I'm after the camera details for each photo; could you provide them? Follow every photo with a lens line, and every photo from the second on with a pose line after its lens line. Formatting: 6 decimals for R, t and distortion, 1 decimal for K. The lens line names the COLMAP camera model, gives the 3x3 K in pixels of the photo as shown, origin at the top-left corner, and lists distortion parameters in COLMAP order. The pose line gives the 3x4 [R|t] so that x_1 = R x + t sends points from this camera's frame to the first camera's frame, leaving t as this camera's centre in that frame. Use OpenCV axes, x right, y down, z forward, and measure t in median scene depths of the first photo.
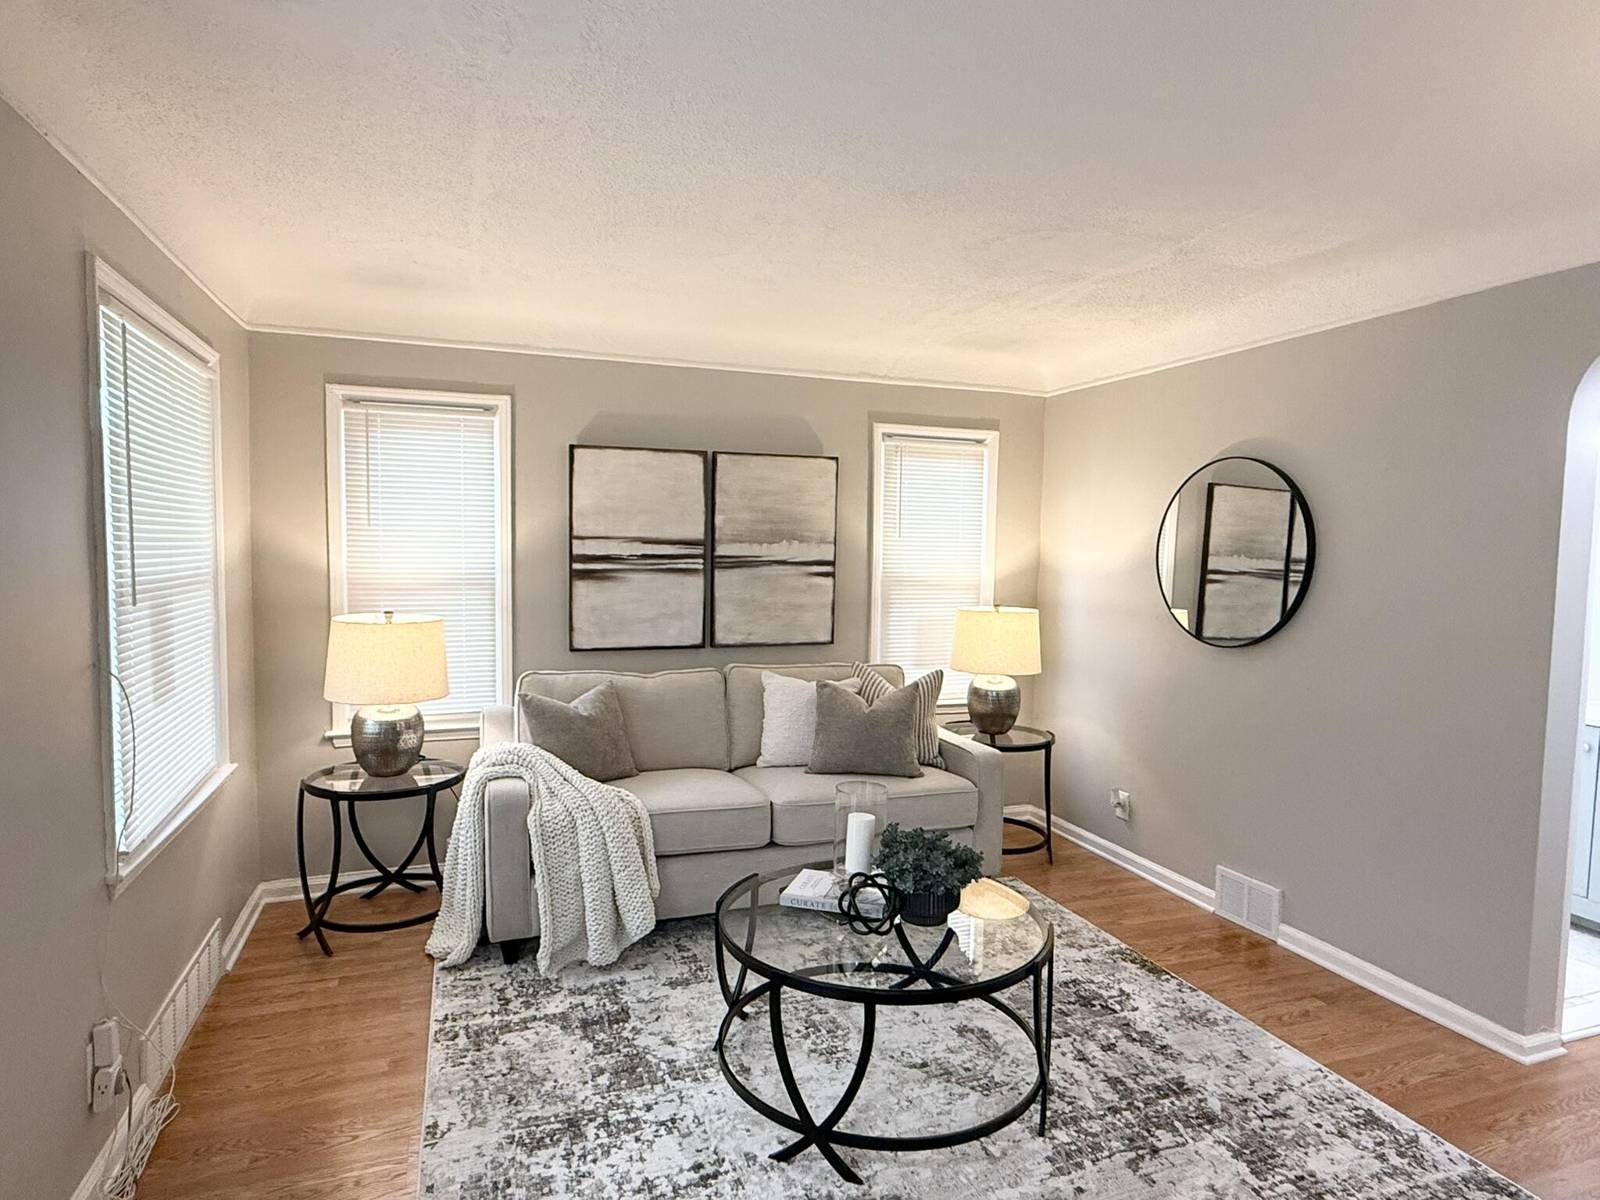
lens RADIAL K [[920.9, 0, 800.0], [0, 920.9, 600.0], [0, 0, 1]] dist [0.000984, -0.000350]
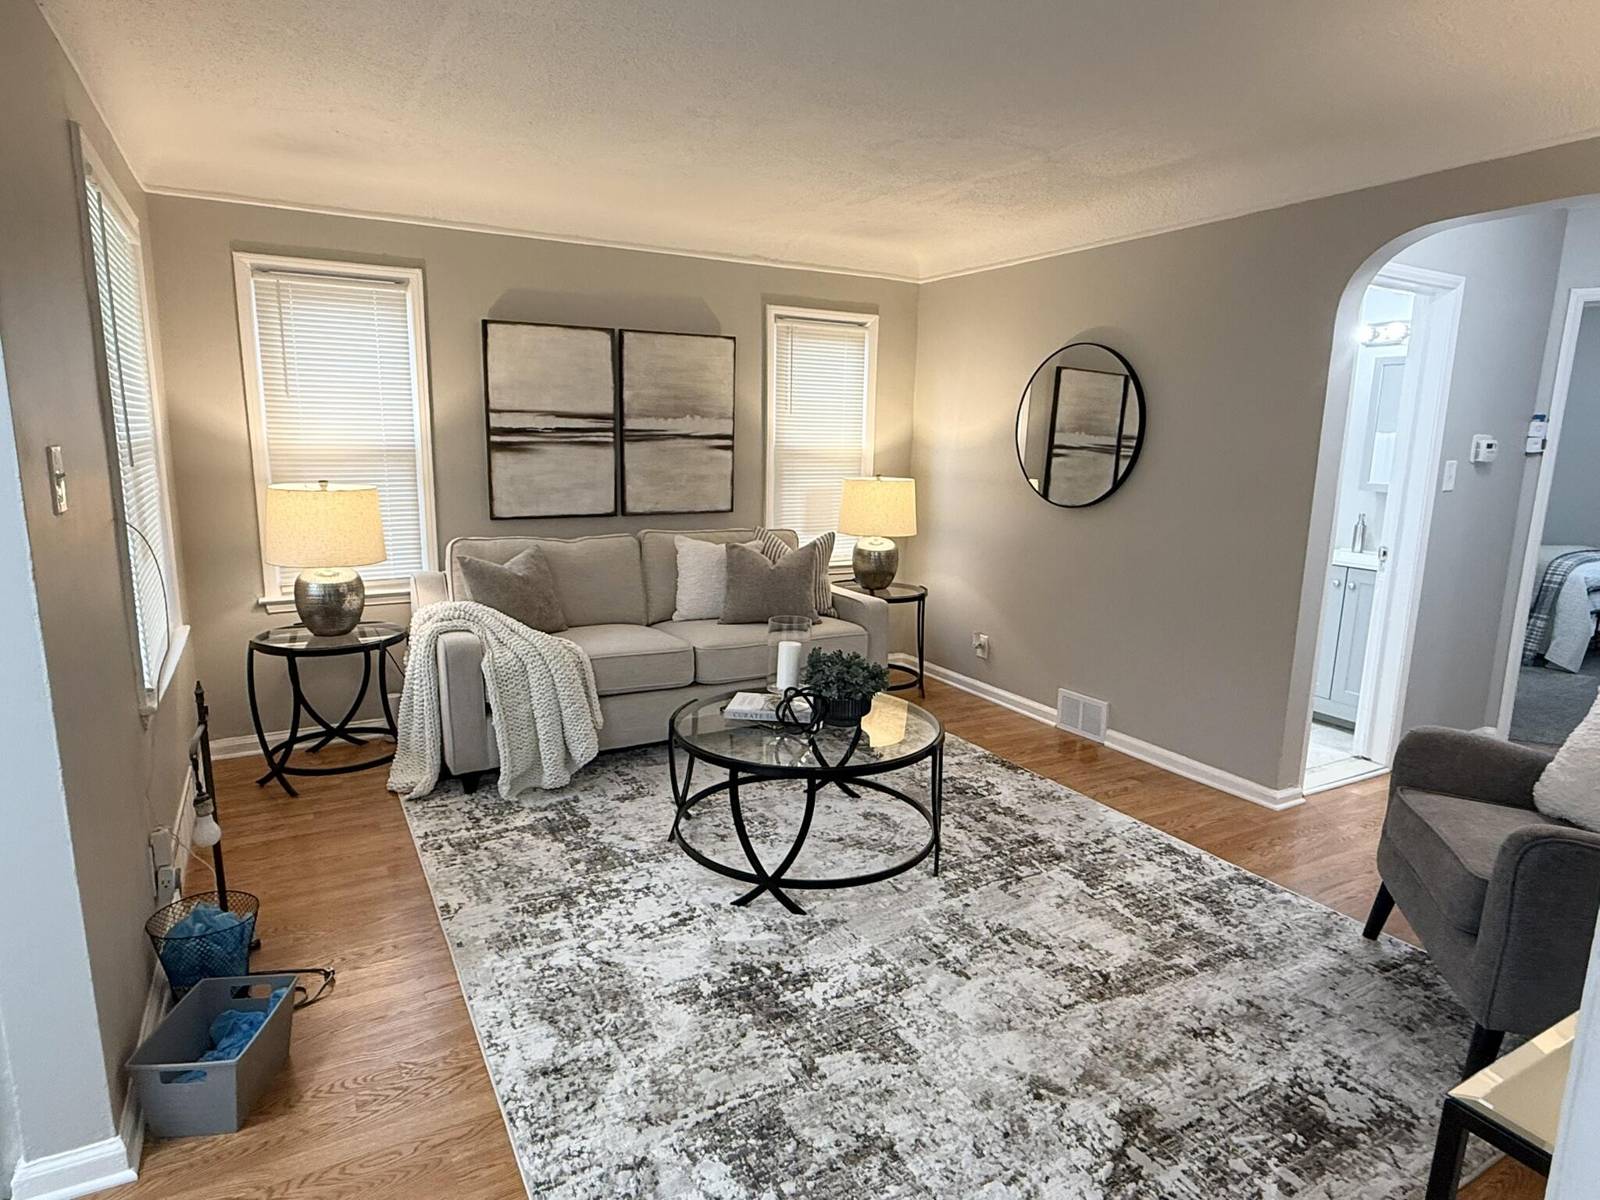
lens RADIAL K [[920.9, 0, 800.0], [0, 920.9, 600.0], [0, 0, 1]] dist [0.000984, -0.000350]
pose [[0.986583, -0.027365, 0.160949, -0.083919], [0.007331, 0.992284, 0.123773, 0.021796], [-0.163094, -0.120932, 0.979171, -0.129882]]
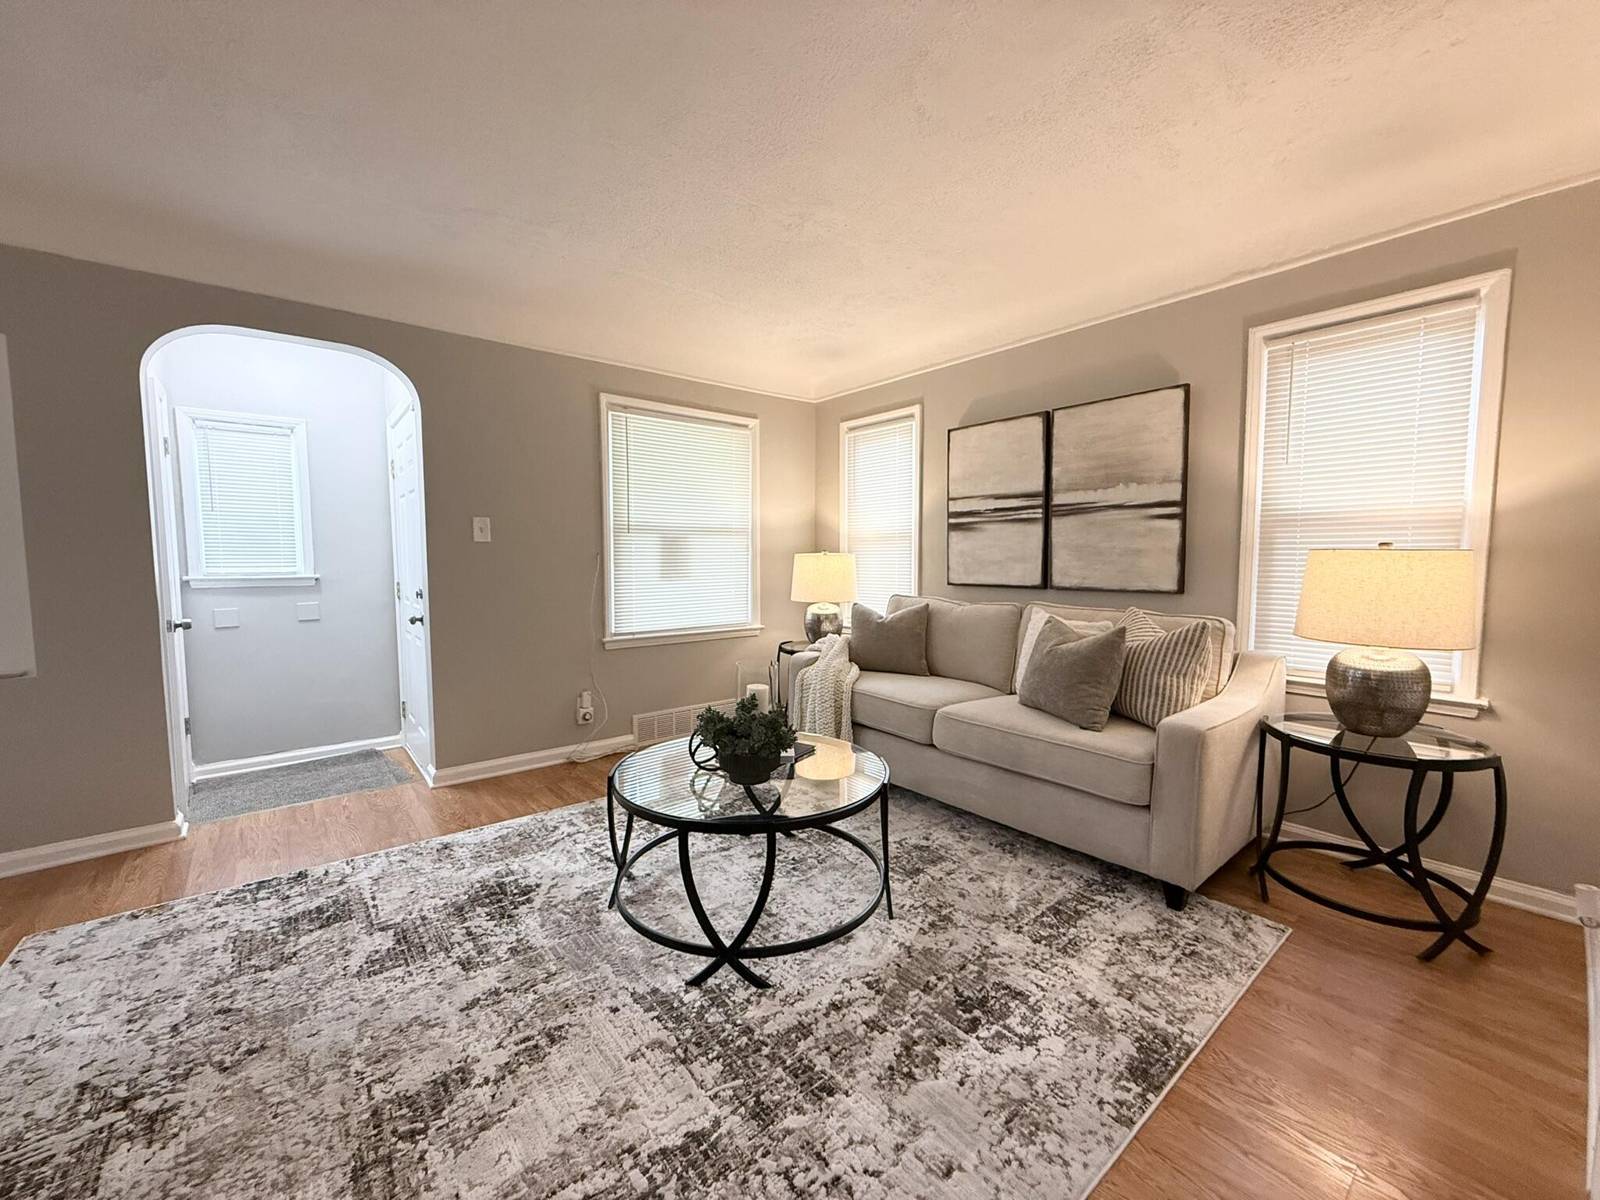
lens RADIAL K [[645.2, 0, 800.0], [0, 645.2, 600.0], [0, 0, 1]] dist [0.000294, -0.000094]
pose [[0.319041, 0.048586, -0.946495, 0.669774], [-0.047487, 0.998250, 0.035236, 0.064143], [0.946551, 0.033704, 0.320790, 0.578521]]
